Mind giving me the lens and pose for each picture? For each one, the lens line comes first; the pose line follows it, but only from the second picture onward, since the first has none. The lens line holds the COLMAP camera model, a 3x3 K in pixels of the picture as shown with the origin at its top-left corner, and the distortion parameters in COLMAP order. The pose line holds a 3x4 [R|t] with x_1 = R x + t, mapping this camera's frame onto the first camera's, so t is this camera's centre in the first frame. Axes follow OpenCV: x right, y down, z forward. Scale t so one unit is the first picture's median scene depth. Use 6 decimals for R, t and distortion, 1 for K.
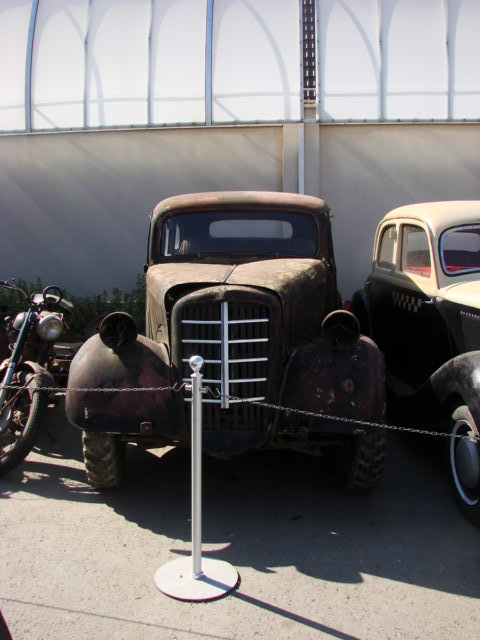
lens RADIAL K [[716.9, 0, 240.0], [0, 716.9, 320.0], [0, 0, 1]] dist [-0.213174, 0.327112]
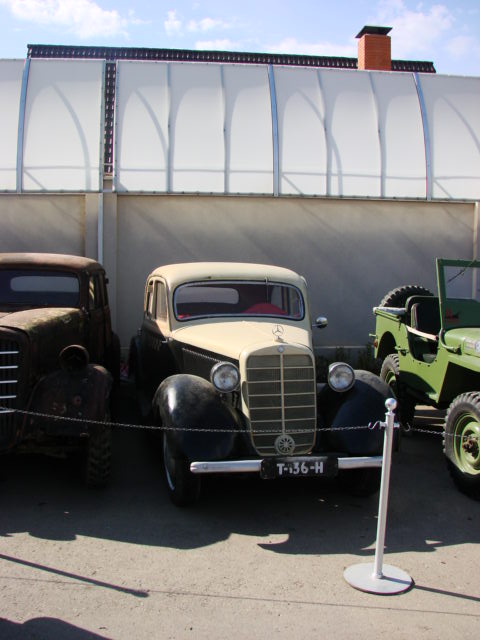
lens RADIAL K [[716.9, 0, 240.0], [0, 716.9, 320.0], [0, 0, 1]] dist [-0.213174, 0.327112]
pose [[0.979807, 0.005130, 0.199878, 0.149095], [0.010426, 0.997000, -0.076698, 0.037173], [-0.199672, 0.077234, 0.976814, -0.301914]]
